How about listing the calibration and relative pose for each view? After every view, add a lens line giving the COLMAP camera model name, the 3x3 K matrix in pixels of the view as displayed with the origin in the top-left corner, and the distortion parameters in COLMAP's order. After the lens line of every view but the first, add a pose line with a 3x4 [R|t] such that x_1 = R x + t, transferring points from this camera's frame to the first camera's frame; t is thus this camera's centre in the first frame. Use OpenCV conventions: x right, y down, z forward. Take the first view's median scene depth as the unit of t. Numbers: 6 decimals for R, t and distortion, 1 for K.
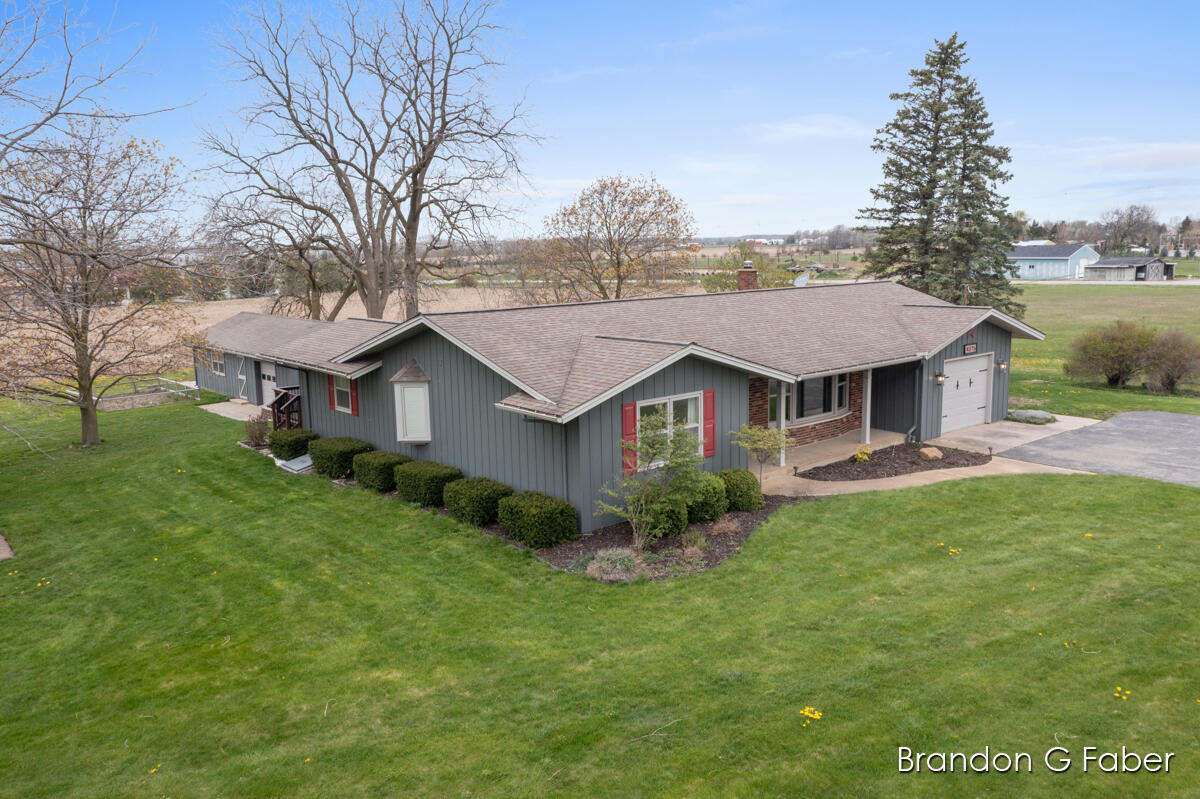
lens RADIAL K [[924.0, 0, 603.3], [0, 924.0, 401.8], [0, 0, 1]] dist [-0.003854, -0.009553]
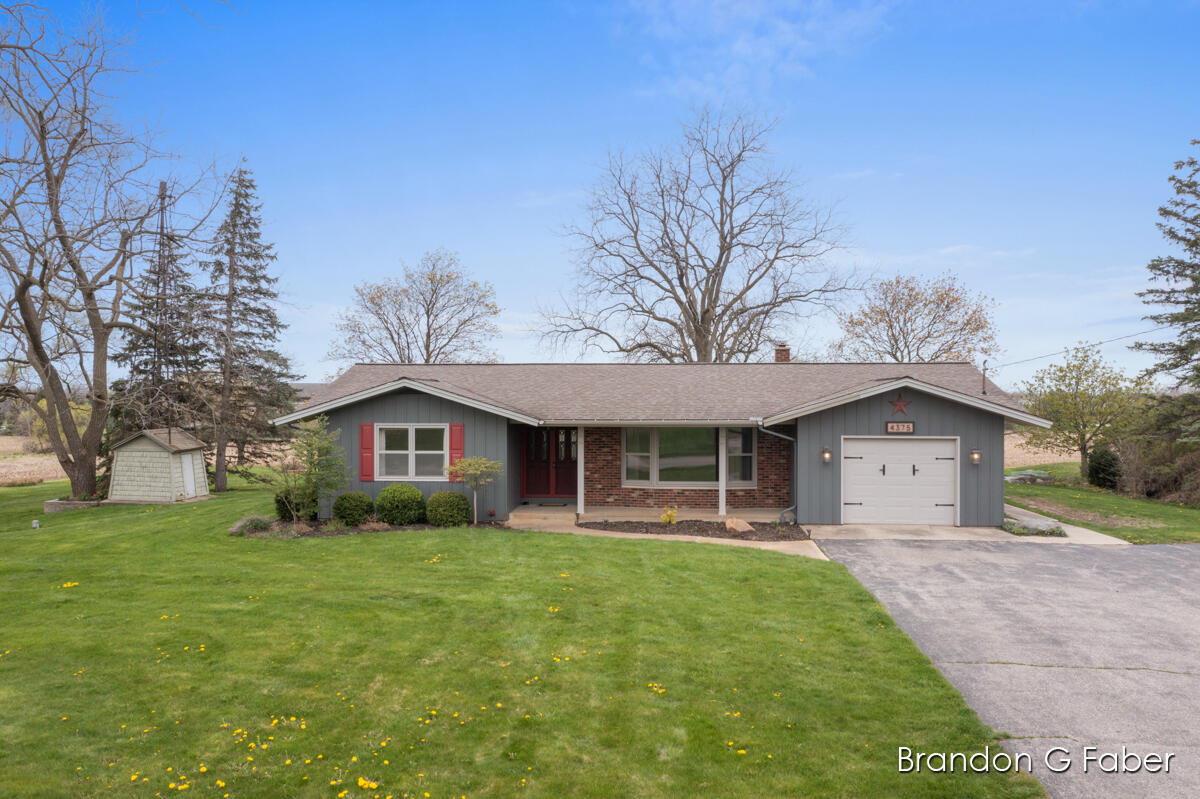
lens RADIAL K [[924.0, 0, 593.4], [0, 924.0, 394.3], [0, 0, 1]] dist [-0.003854, -0.009553]
pose [[0.714948, 0.018456, -0.698934, 0.882757], [-0.131593, 0.985338, -0.108589, 0.045634], [0.686682, 0.169611, 0.706894, 0.238541]]
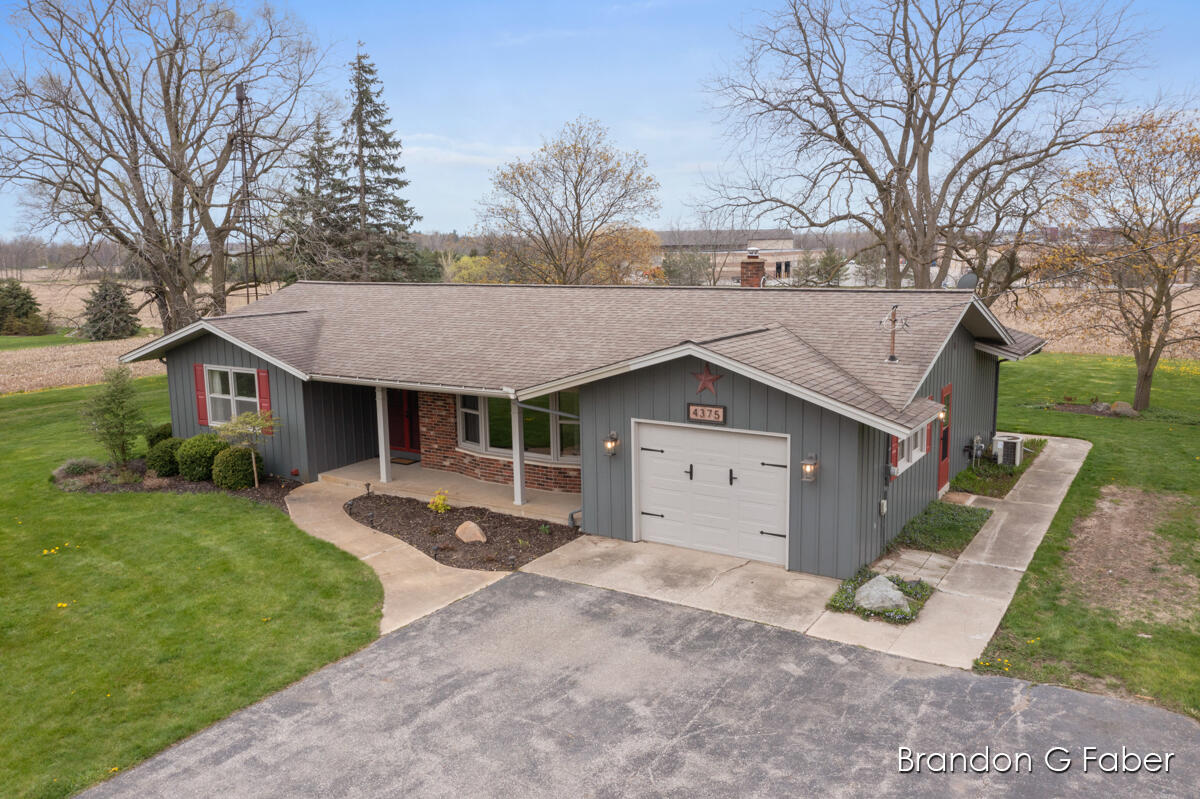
lens RADIAL K [[924.0, 0, 609.0], [0, 924.0, 406.1], [0, 0, 1]] dist [-0.003854, -0.009553]
pose [[0.311367, 0.181539, -0.932788, 1.007346], [-0.148216, 0.978848, 0.141028, -0.147577], [0.938660, 0.094343, 0.331688, 0.859017]]
